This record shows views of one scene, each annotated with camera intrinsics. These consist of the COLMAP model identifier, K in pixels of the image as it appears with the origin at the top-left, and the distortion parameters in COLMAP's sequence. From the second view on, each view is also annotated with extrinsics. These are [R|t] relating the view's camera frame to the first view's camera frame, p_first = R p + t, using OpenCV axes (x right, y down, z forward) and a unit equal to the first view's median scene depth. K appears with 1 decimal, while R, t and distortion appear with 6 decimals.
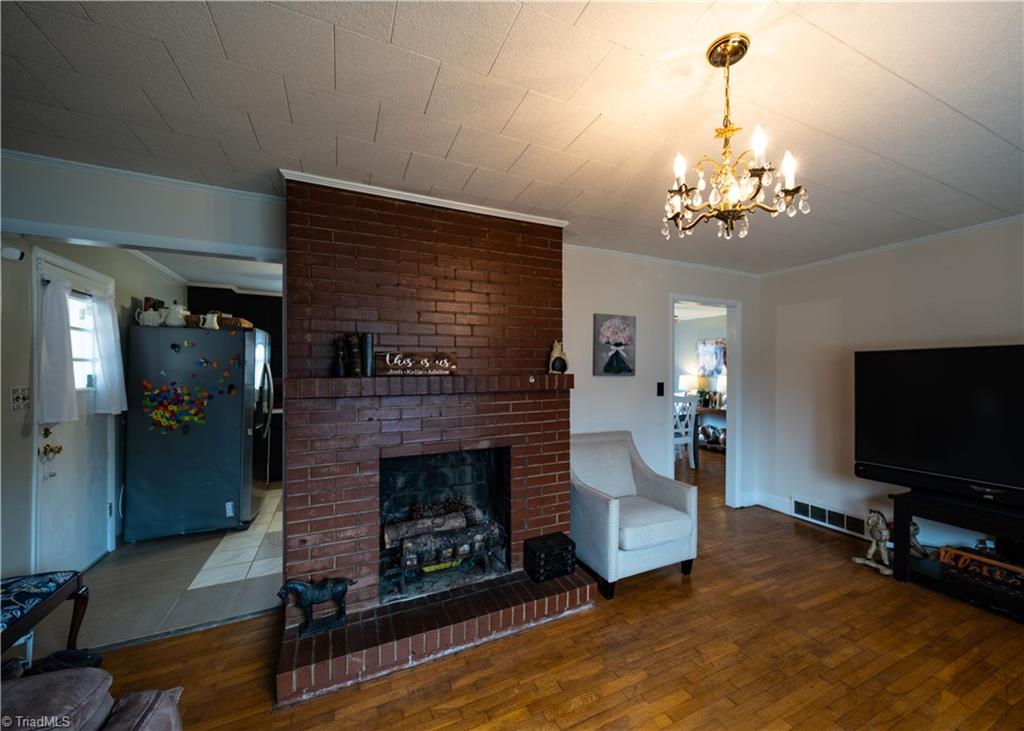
lens RADIAL K [[409.7, 0, 512.0], [0, 409.7, 365.5], [0, 0, 1]] dist [-0.000586, -0.000062]
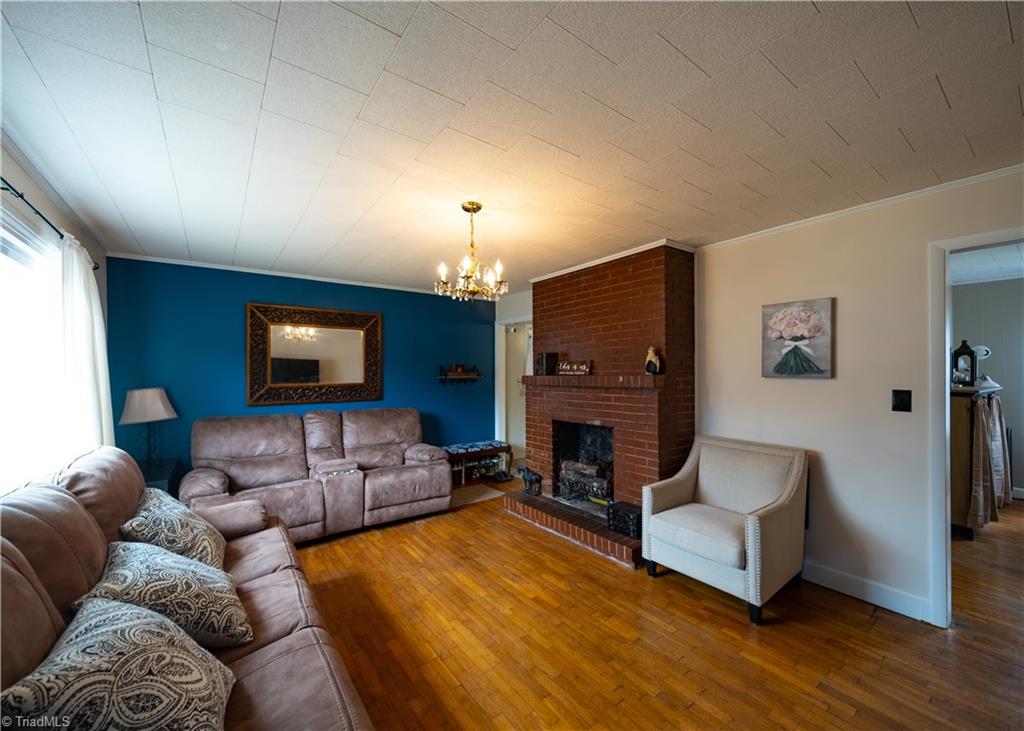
lens RADIAL K [[382.7, 0, 512.0], [0, 382.7, 365.5], [0, 0, 1]] dist [-0.000698, -0.000222]
pose [[0.203827, -0.012160, -0.978932, 1.161392], [0.020544, 0.999756, -0.008141, -0.005801], [0.978791, -0.018452, 0.204027, 0.410244]]
